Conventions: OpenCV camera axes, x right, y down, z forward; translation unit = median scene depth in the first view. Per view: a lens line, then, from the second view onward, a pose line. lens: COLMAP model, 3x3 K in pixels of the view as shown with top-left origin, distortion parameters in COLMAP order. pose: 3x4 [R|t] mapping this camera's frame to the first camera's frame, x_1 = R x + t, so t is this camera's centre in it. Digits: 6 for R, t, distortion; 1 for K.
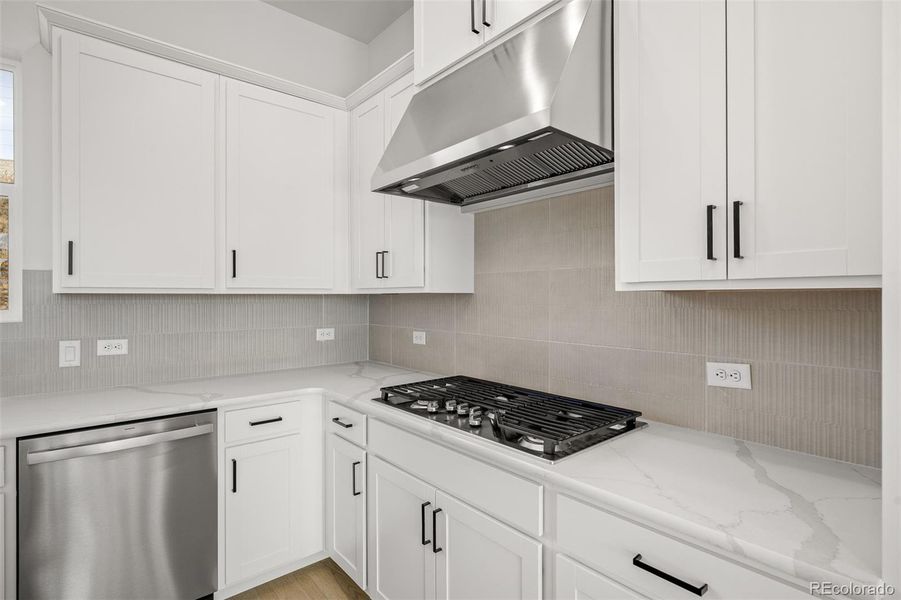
lens RADIAL K [[453.5, 0, 450.6], [0, 453.5, 292.5], [0, 0, 1]] dist [-0.002194, -0.000138]
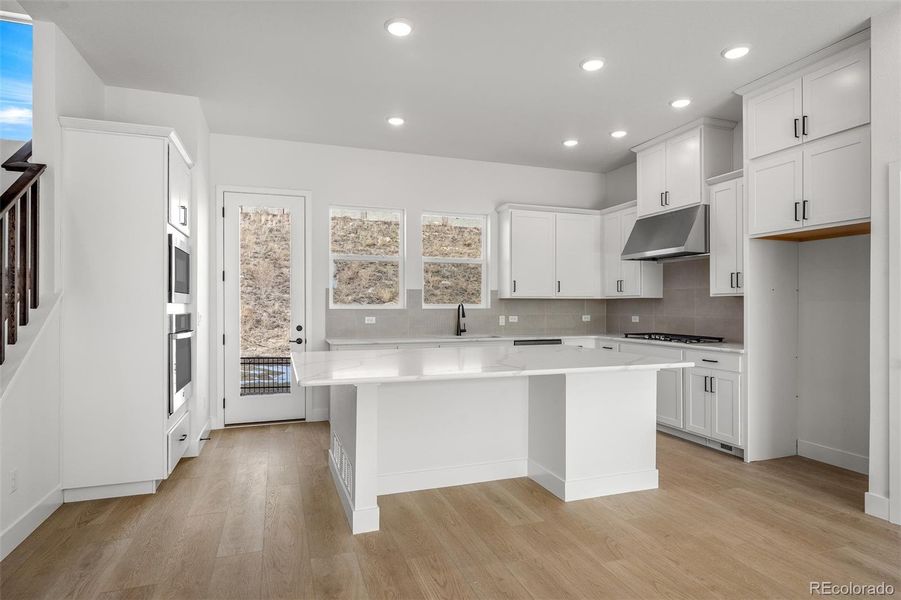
lens RADIAL K [[492.7, 0, 451.3], [0, 492.7, 303.5], [0, 0, 1]] dist [-0.000730, 0.000098]
pose [[0.936938, 0.001527, -0.349492, -0.083456], [0.000041, 0.999990, 0.004480, 0.018545], [0.349496, -0.004212, 0.936929, -1.788156]]
